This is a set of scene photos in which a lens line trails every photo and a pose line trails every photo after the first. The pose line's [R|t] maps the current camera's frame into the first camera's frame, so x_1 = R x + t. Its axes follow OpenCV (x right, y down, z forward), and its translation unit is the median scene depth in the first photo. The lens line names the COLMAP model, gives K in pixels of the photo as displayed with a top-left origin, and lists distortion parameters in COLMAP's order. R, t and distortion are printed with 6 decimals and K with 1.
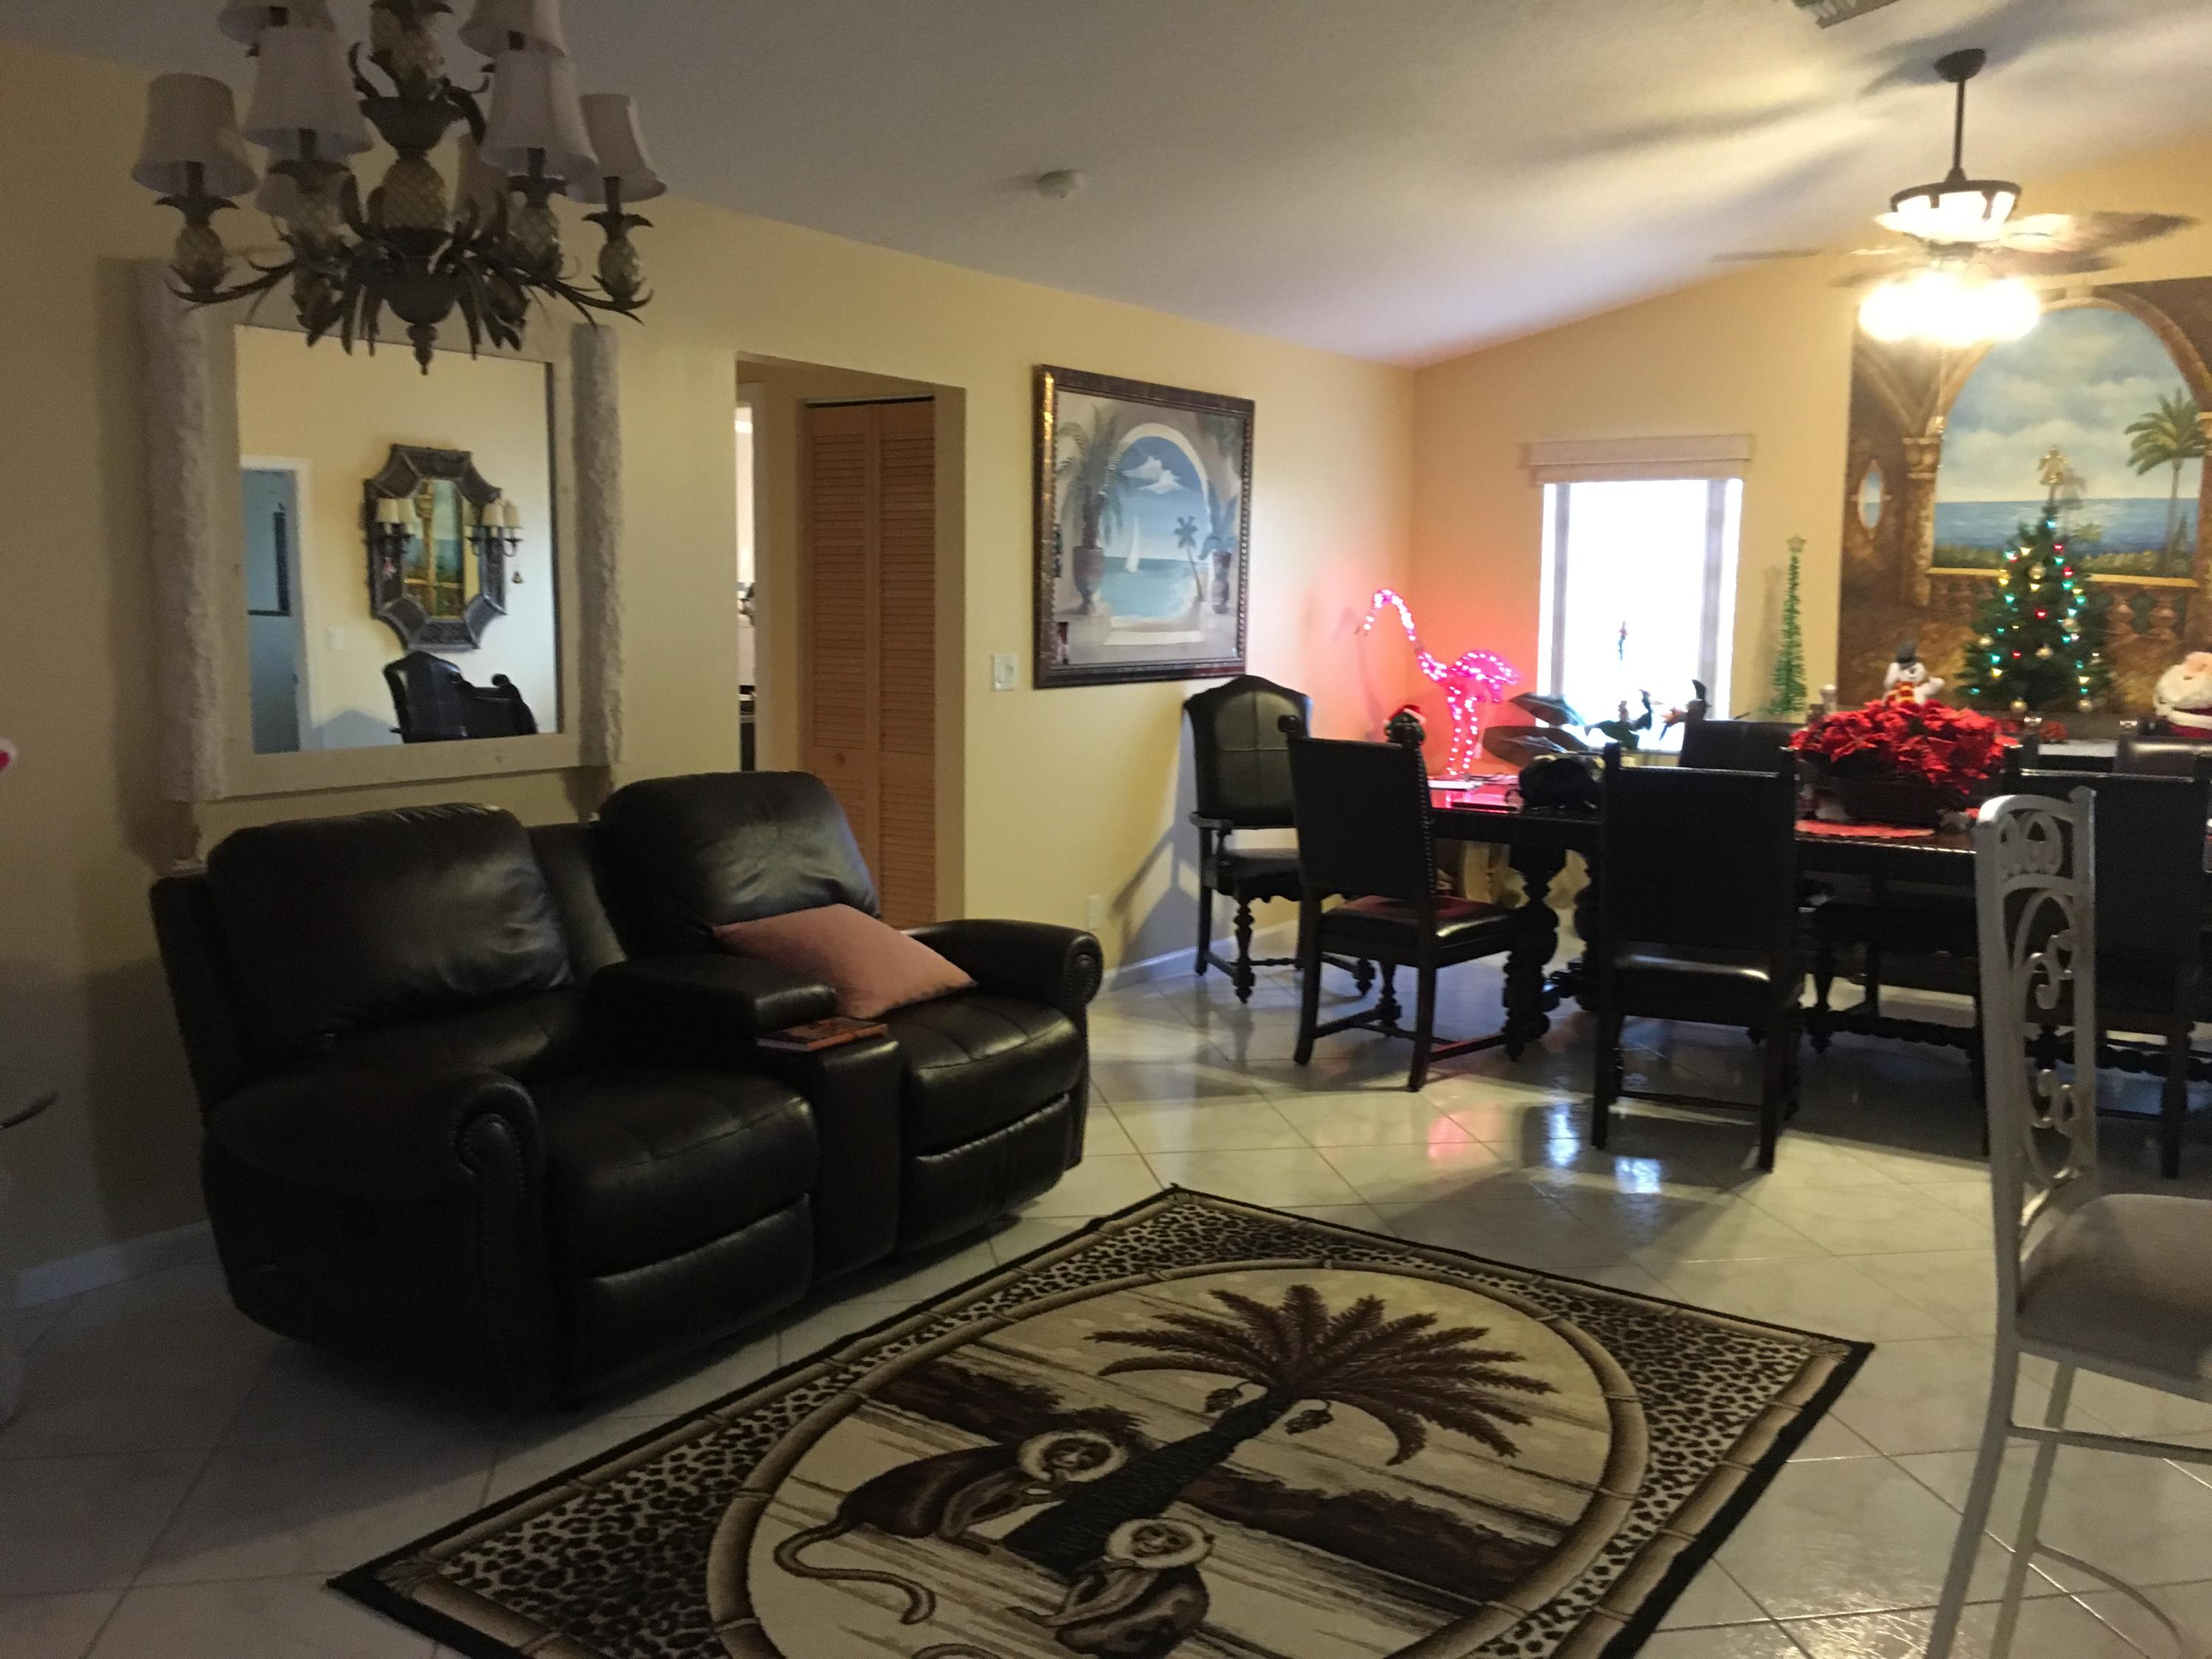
lens RADIAL K [[1886.1, 0, 1104.6], [0, 1886.1, 842.5], [0, 0, 1]] dist [0.060541, -0.080944]
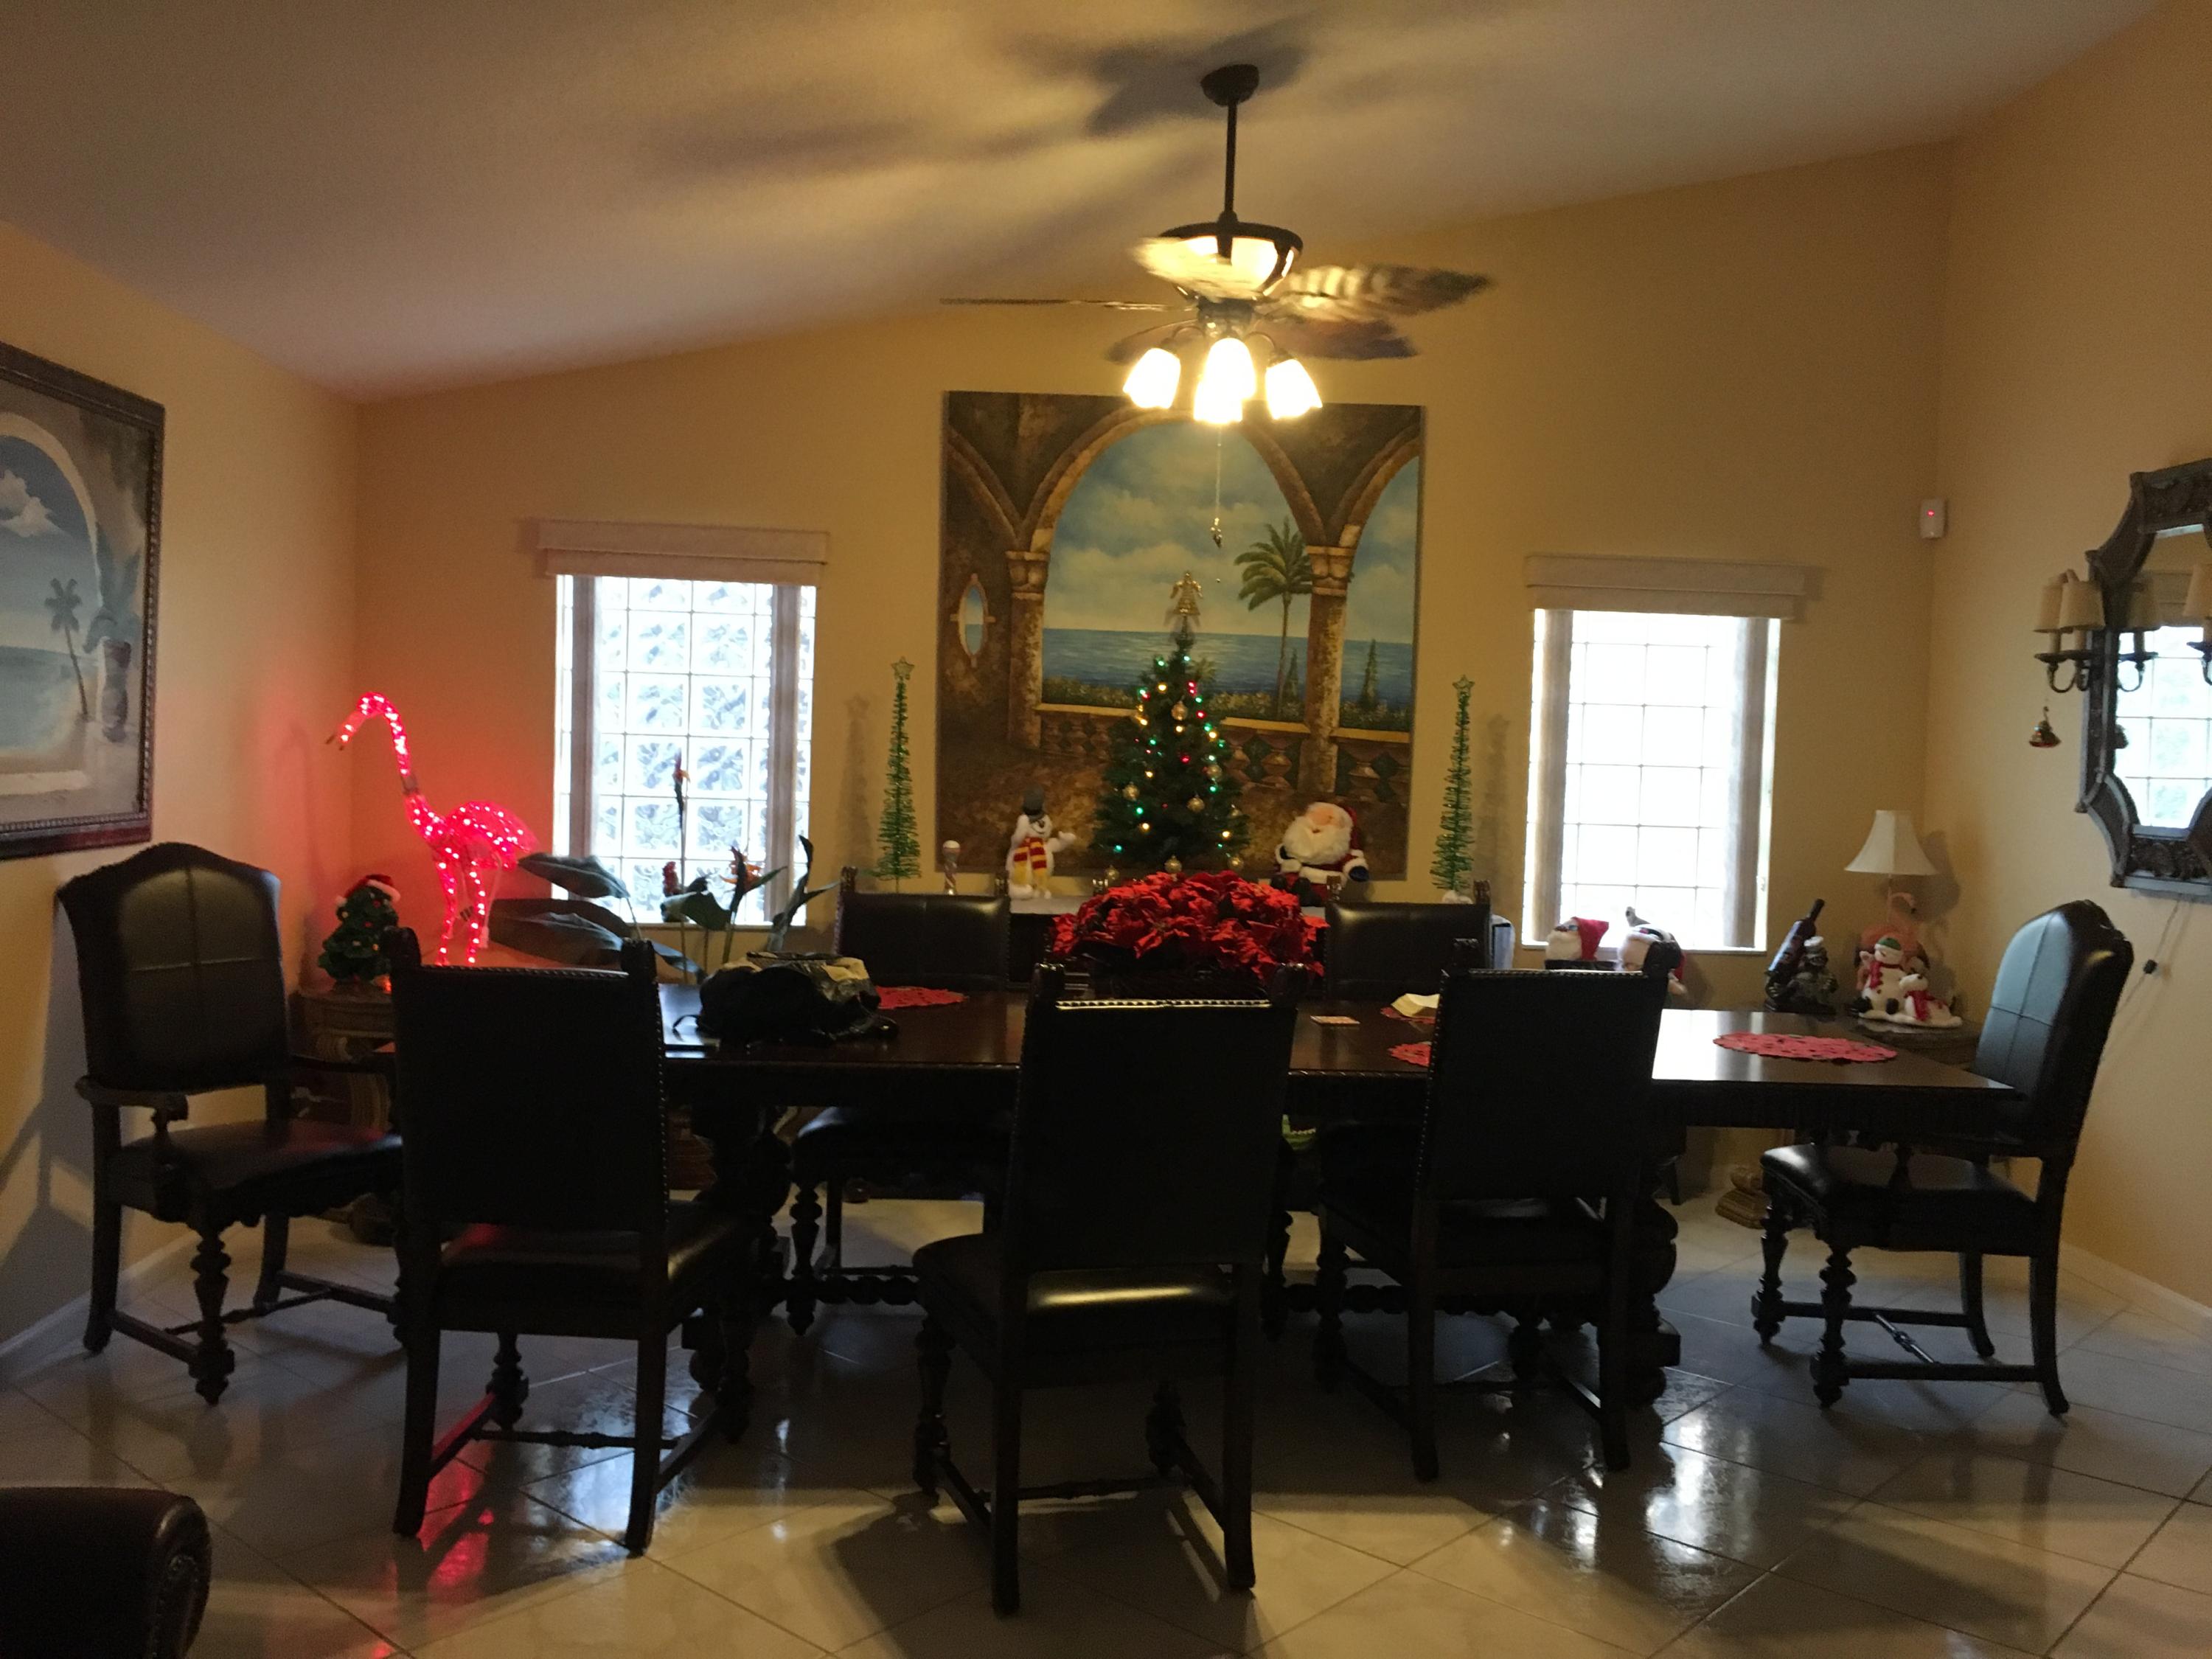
lens RADIAL K [[1886.1, 0, 1113.3], [0, 1886.1, 812.9], [0, 0, 1]] dist [0.060541, -0.080944]
pose [[0.784613, -0.008386, 0.619929, -0.068191], [0.058505, 0.996448, -0.060568, -0.043073], [-0.617220, 0.083791, 0.782316, 0.328144]]
